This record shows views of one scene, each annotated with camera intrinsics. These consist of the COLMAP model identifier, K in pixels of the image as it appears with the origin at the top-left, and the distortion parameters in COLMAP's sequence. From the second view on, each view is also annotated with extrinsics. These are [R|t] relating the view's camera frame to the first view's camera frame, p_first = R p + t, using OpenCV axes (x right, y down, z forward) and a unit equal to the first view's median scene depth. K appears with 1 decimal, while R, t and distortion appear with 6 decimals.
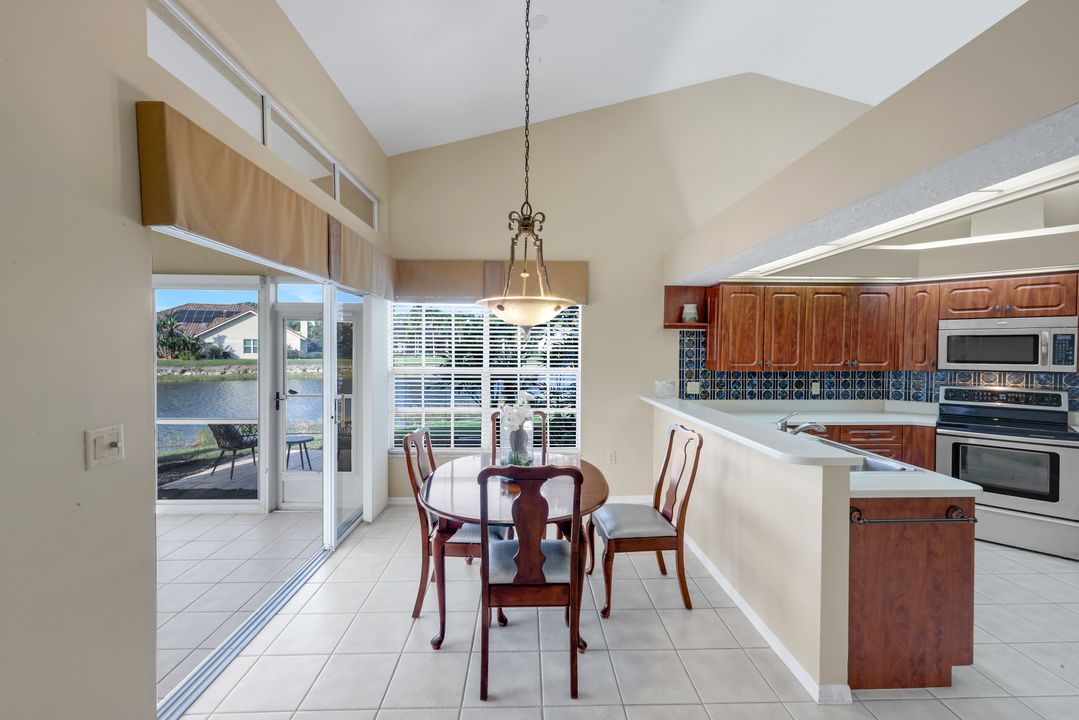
lens RADIAL K [[440.3, 0, 538.6], [0, 440.3, 355.9], [0, 0, 1]] dist [-0.000260, 0.000743]
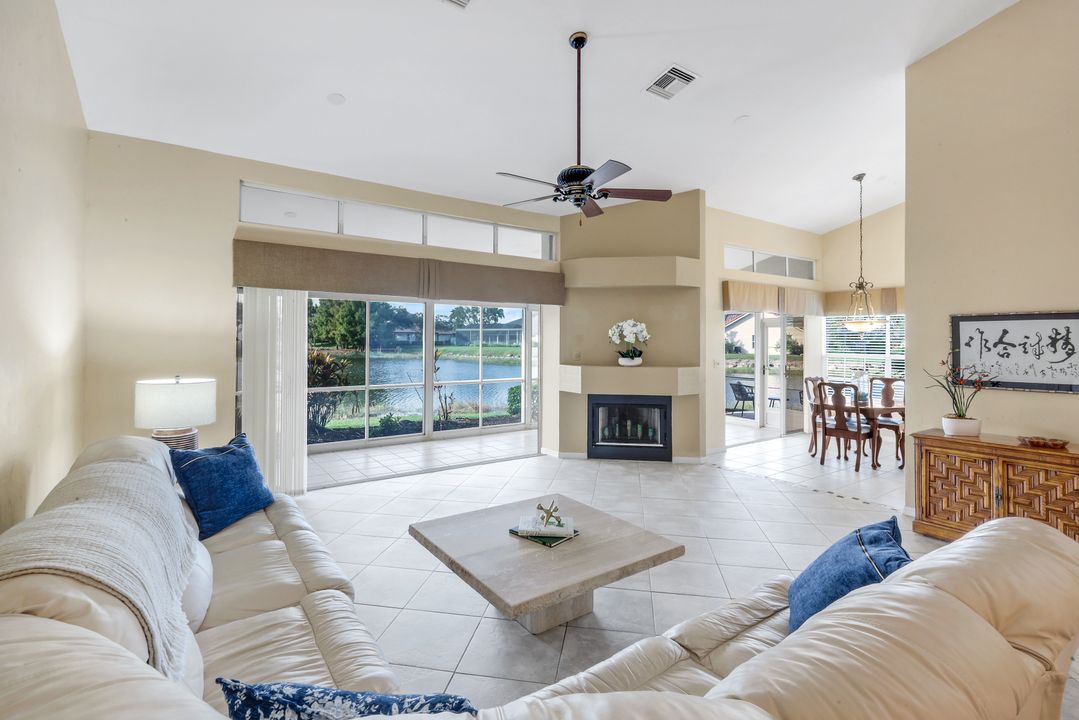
lens RADIAL K [[508.6, 0, 536.8], [0, 508.6, 334.6], [0, 0, 1]] dist [0.003211, -0.000327]
pose [[0.546669, -0.008829, -0.837302, 0.767241], [-0.020651, 0.999498, -0.024022, 0.024365], [0.837094, 0.030424, 0.546212, -1.104199]]
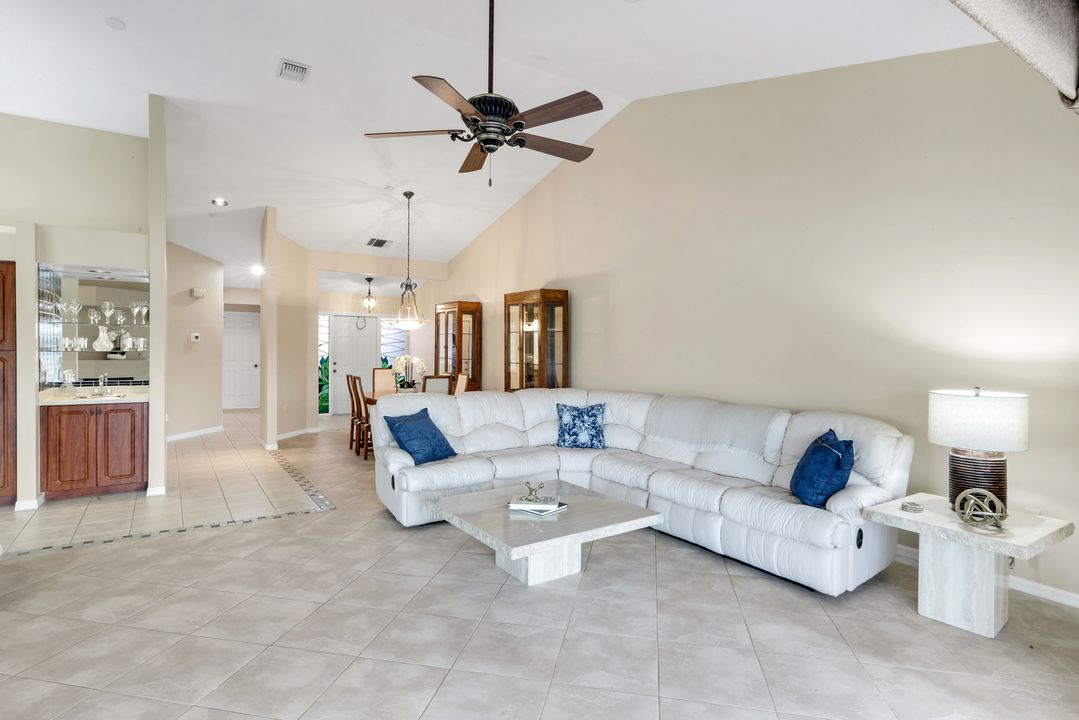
lens RADIAL K [[559.3, 0, 533.7], [0, 559.3, 353.9], [0, 0, 1]] dist [0.002910, 0.002677]
pose [[-0.523078, -0.020500, 0.852038, -0.600830], [0.001858, 0.999681, 0.025193, 0.017427], [-0.852283, 0.014761, -0.522873, -0.207407]]
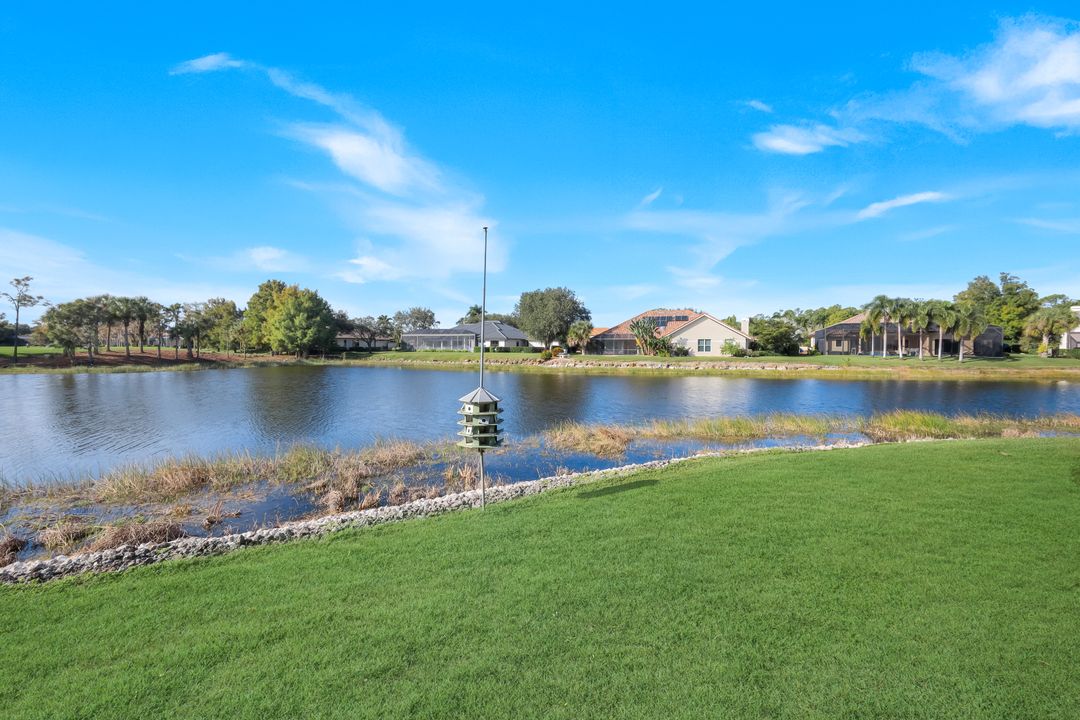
lens RADIAL K [[436.7, 0, 534.5], [0, 436.7, 359.3], [0, 0, 1]] dist [0.006504, -0.001076]
pose [[0.715773, 0.019782, -0.698053, -2.800049], [-0.013785, 0.999804, 0.014198, 0.059465], [0.698197, -0.000540, 0.715906, -1.745519]]
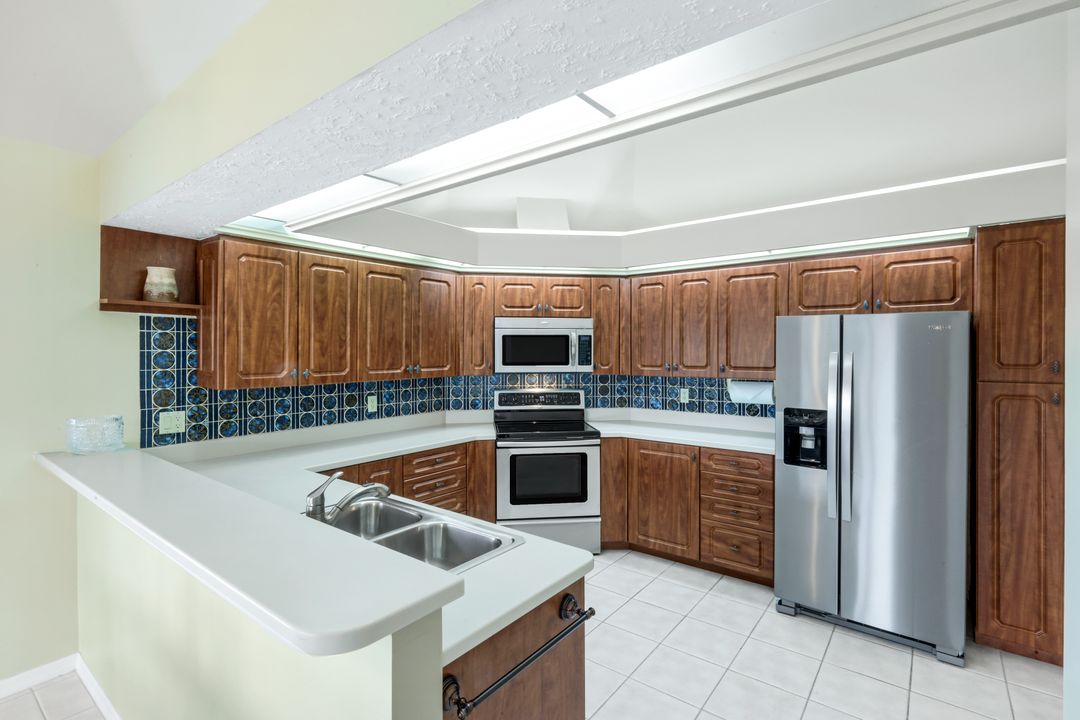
lens RADIAL K [[509.1, 0, 536.2], [0, 509.1, 355.1], [0, 0, 1]] dist [0.003211, -0.000327]
pose [[0.640910, -0.010900, 0.767538, 0.167111], [0.016156, 0.999869, 0.000709, -0.004294], [-0.767446, 0.011946, 0.641003, 0.265996]]
